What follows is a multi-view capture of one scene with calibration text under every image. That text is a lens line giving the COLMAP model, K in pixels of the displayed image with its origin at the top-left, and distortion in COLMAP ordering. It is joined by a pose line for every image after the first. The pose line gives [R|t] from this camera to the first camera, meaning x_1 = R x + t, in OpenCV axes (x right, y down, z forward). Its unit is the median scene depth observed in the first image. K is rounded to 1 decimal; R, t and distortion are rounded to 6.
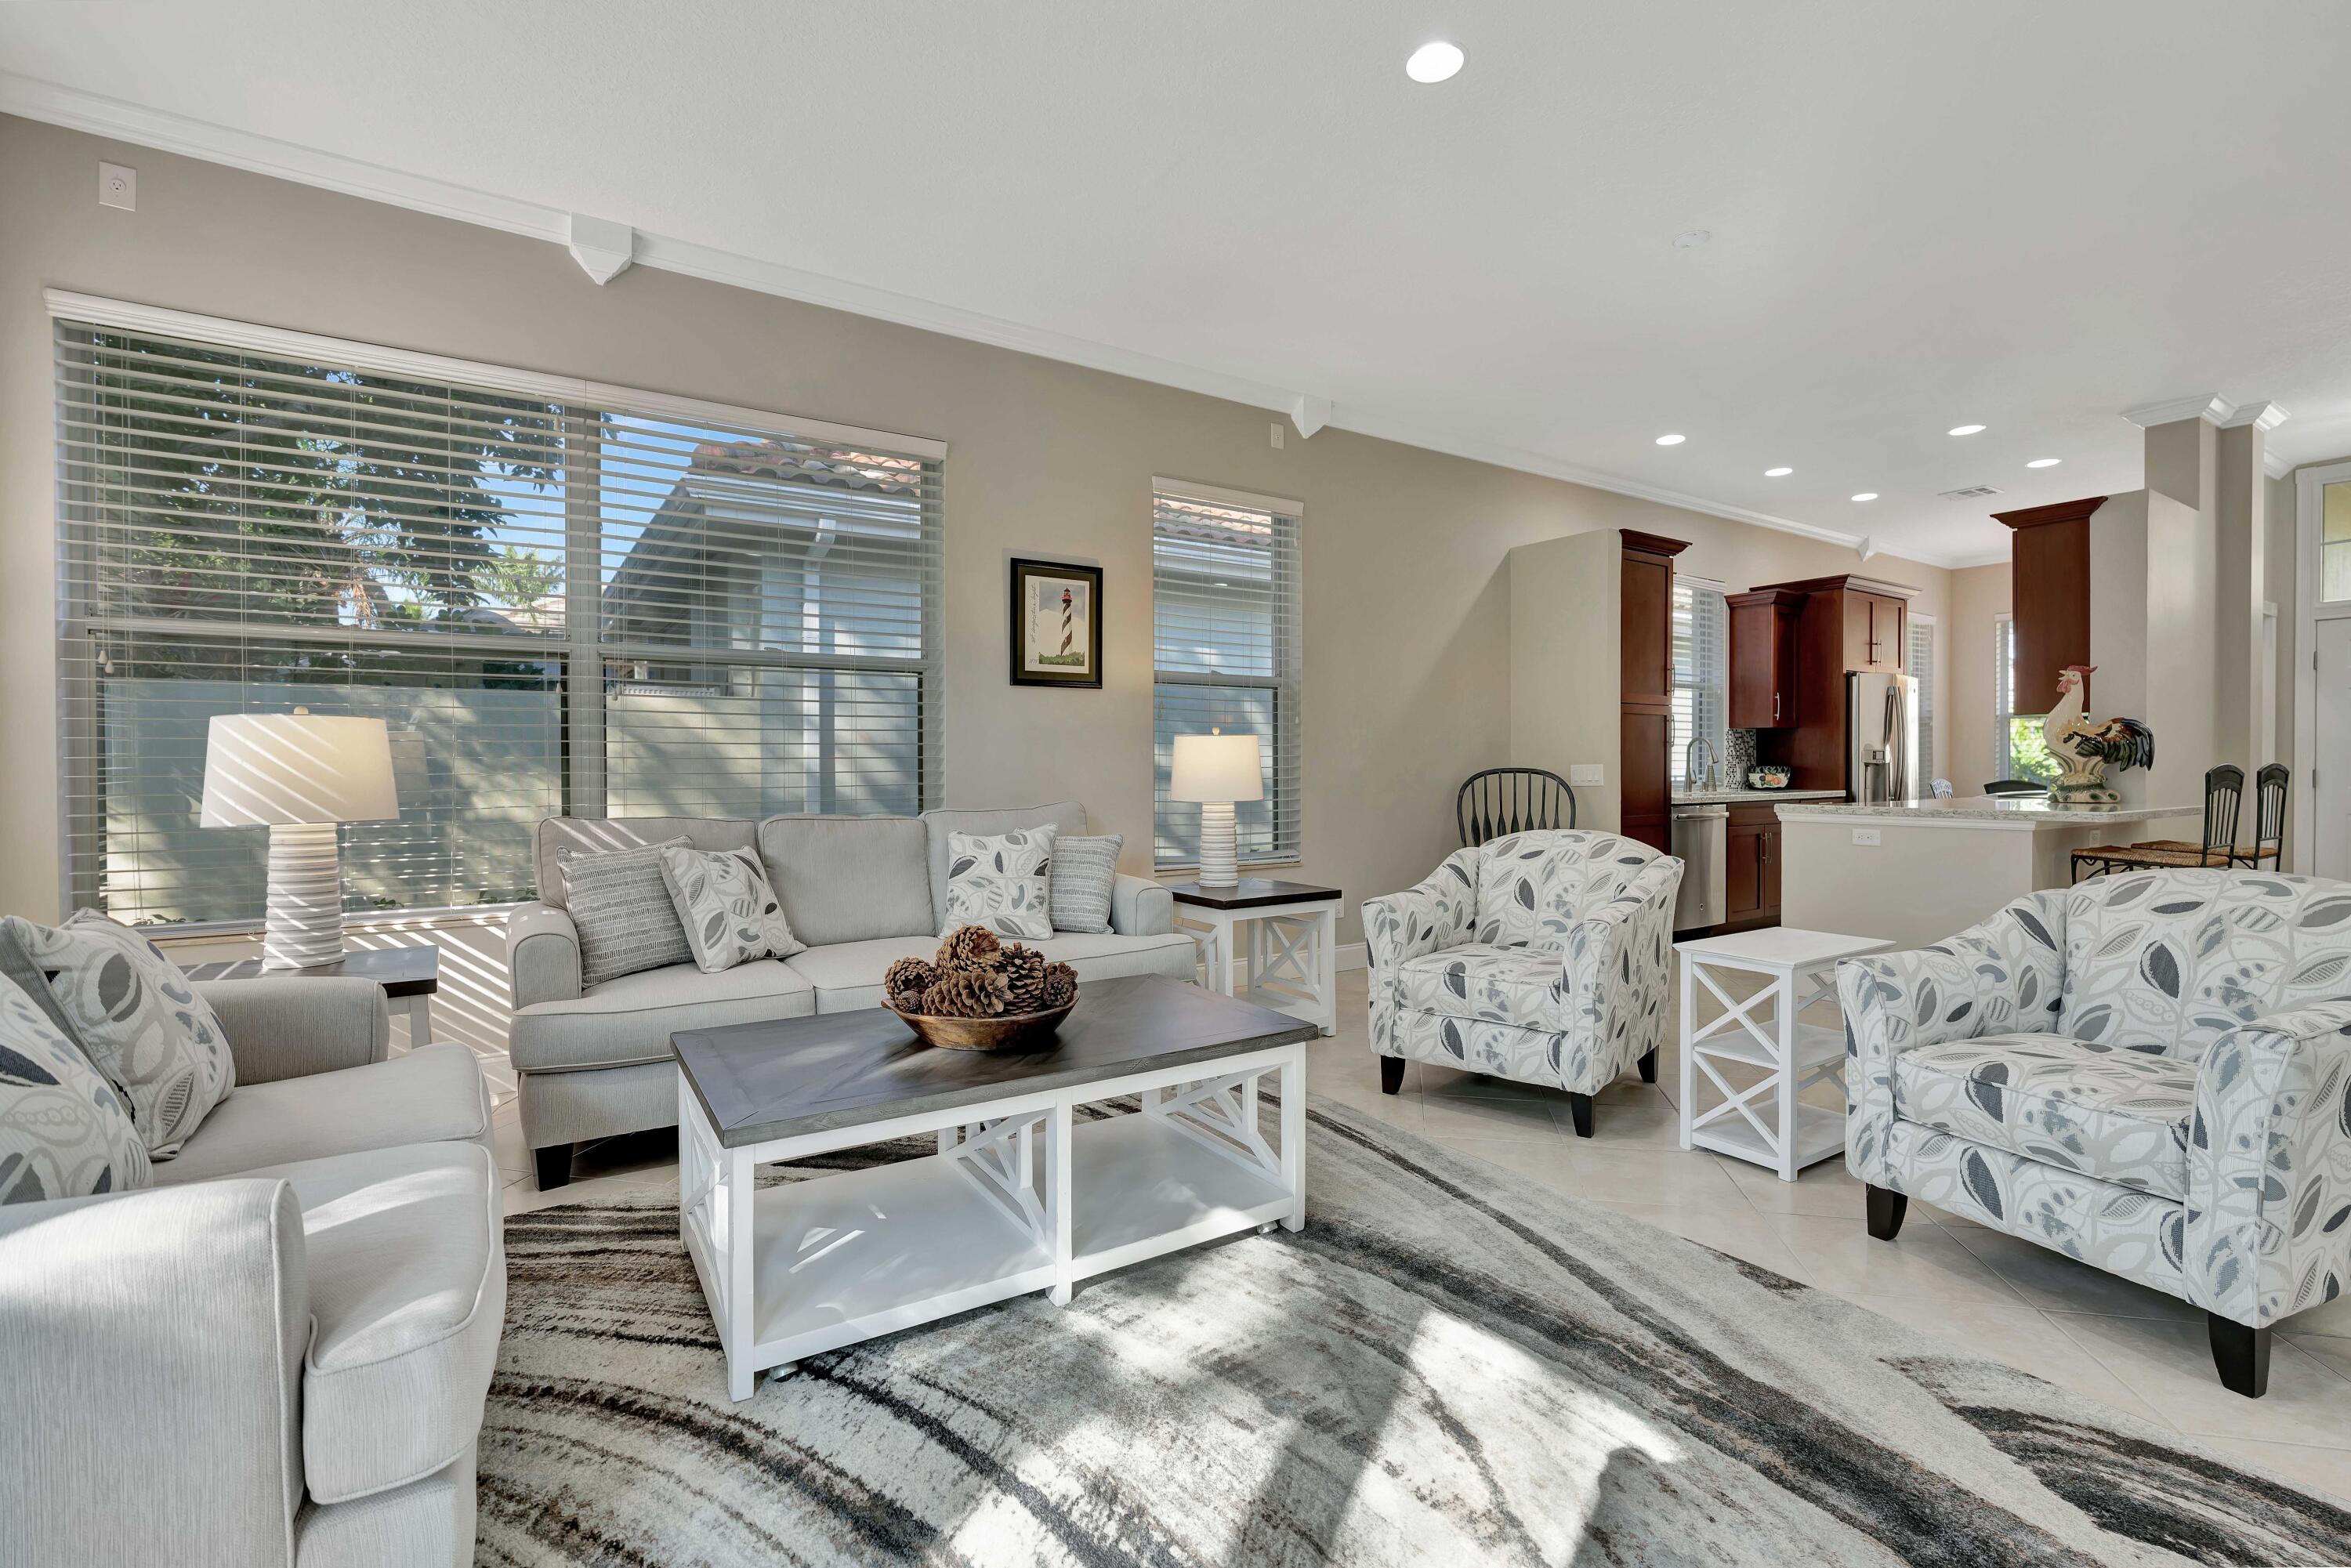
lens RADIAL K [[1056.4, 0, 1158.2], [0, 1056.4, 772.2], [0, 0, 1]] dist [-0.002849, 0.000079]
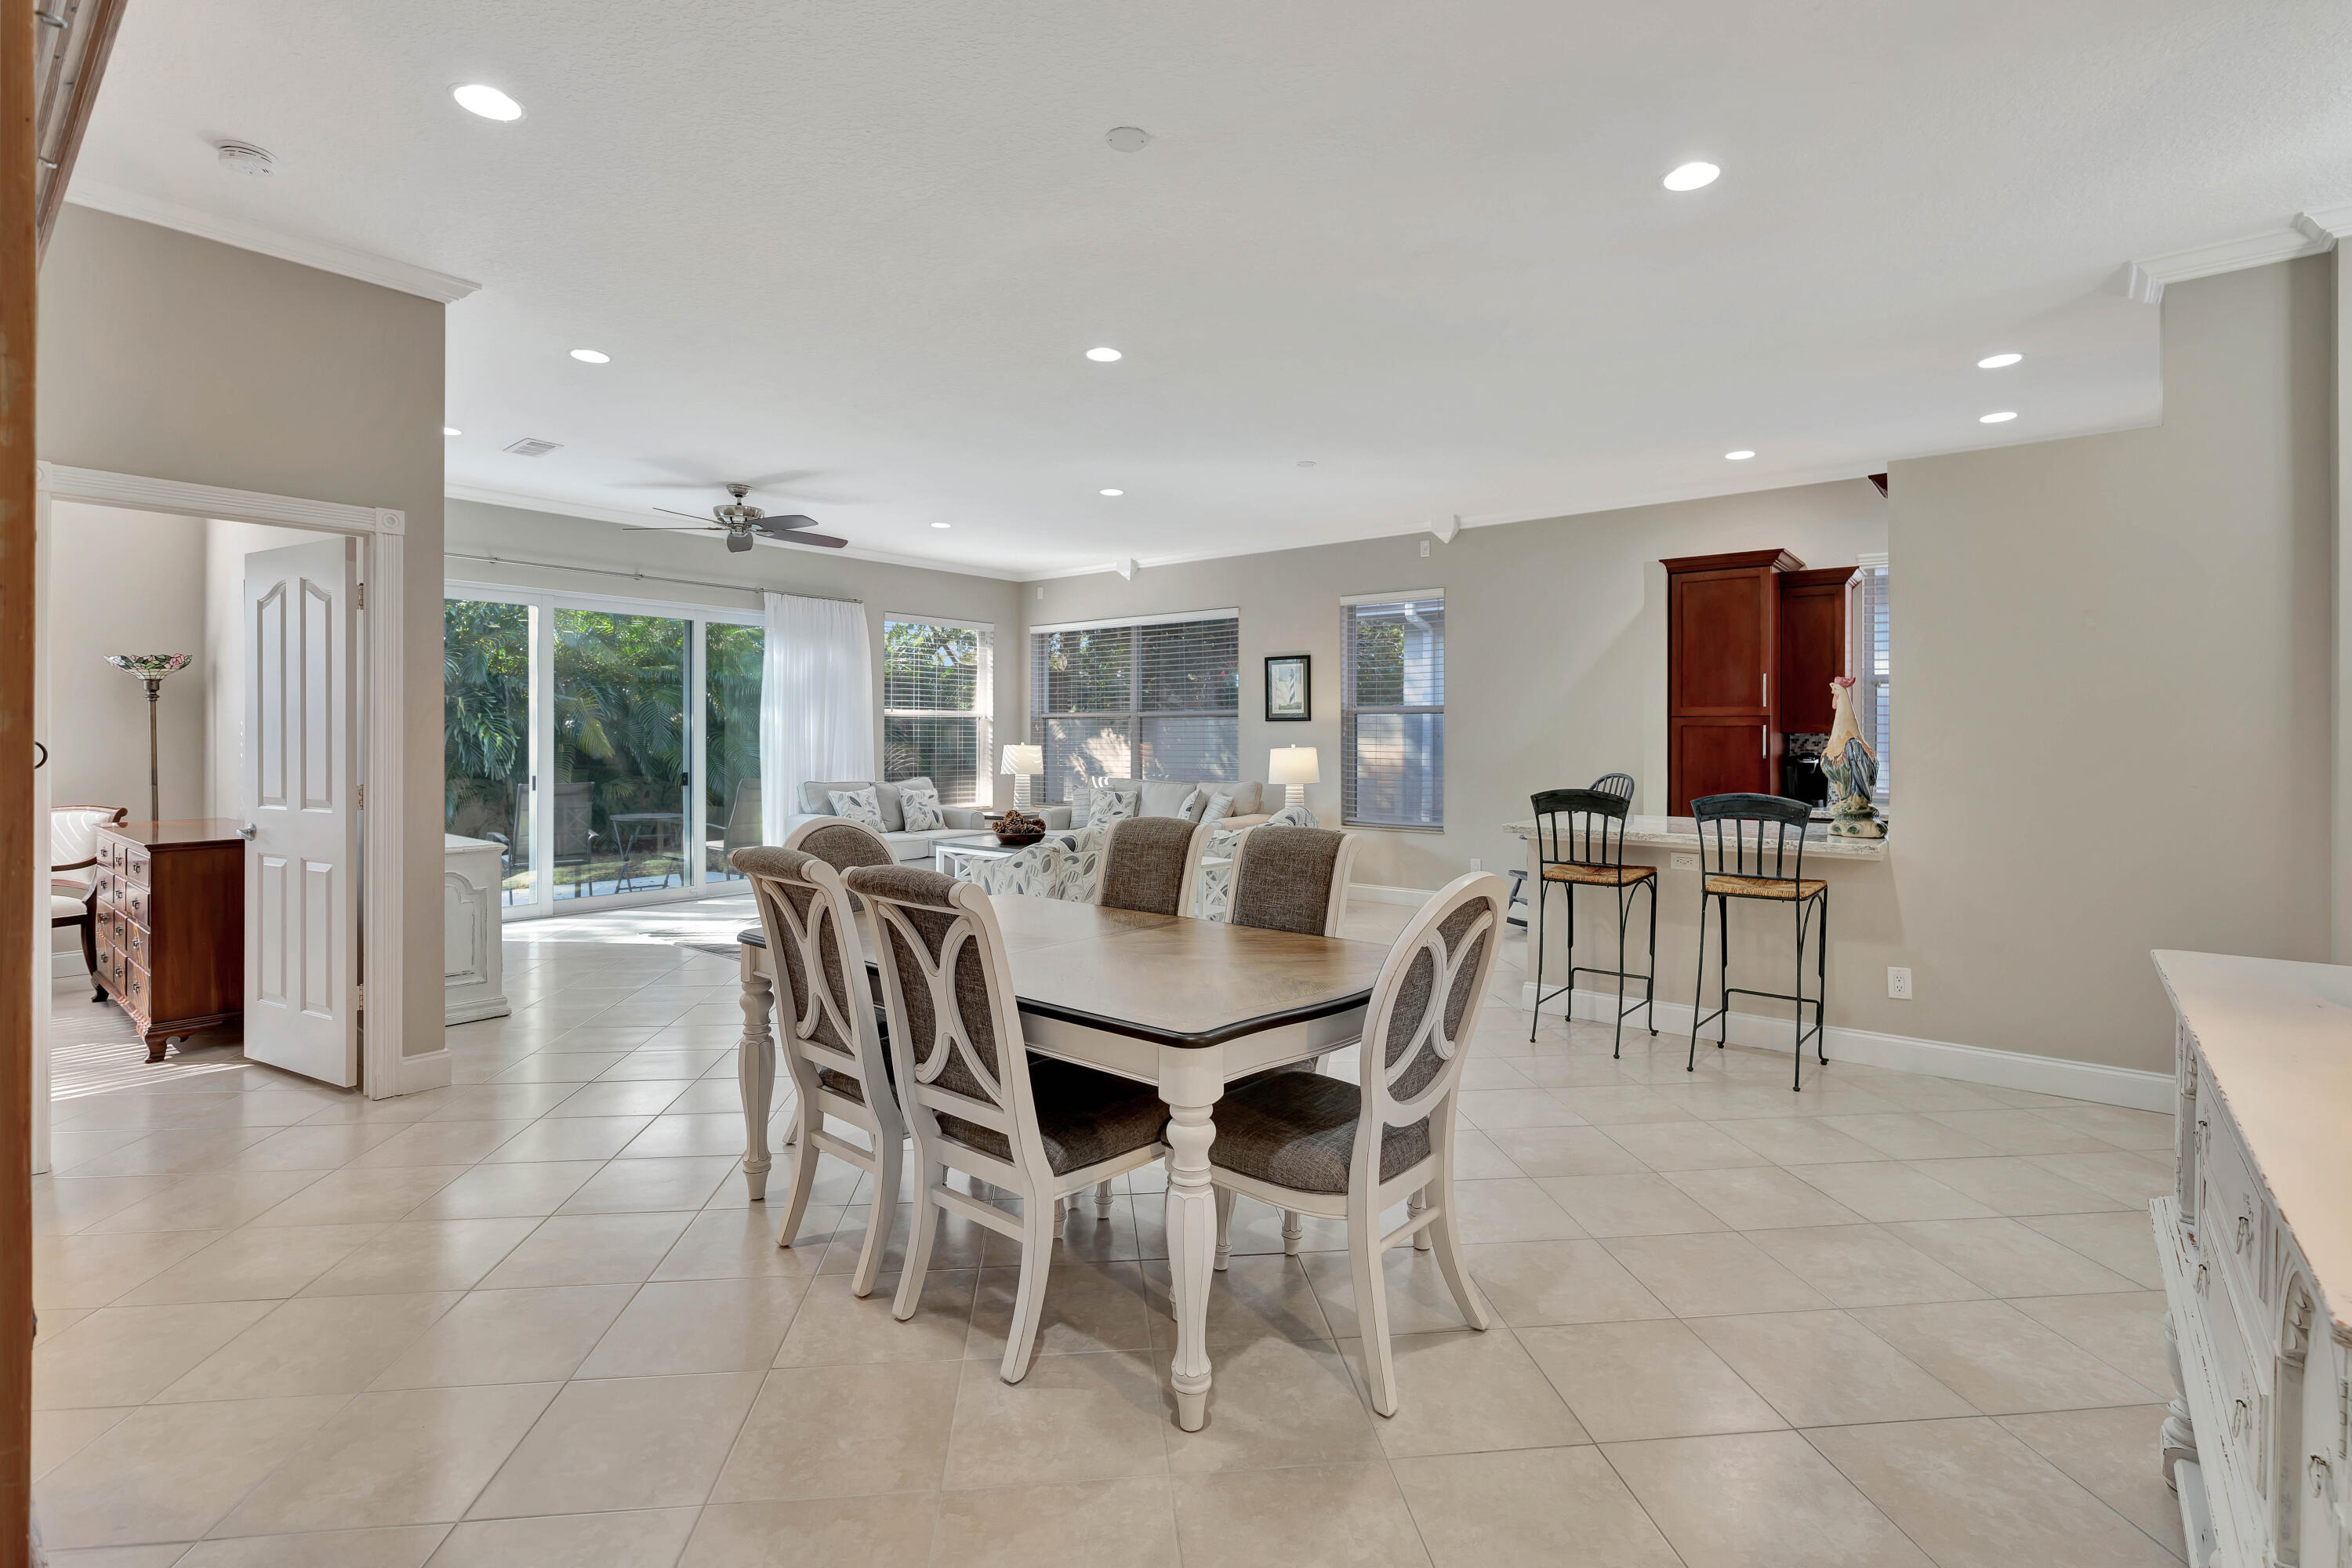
lens RADIAL K [[1081.9, 0, 1177.7], [0, 1081.9, 759.8], [0, 0, 1]] dist [-0.039760, 0.000096]
pose [[0.301772, 0.022835, -0.953107, 2.020857], [-0.009262, 0.999736, 0.021019, -0.059675], [0.953335, 0.002485, 0.301904, 0.269441]]
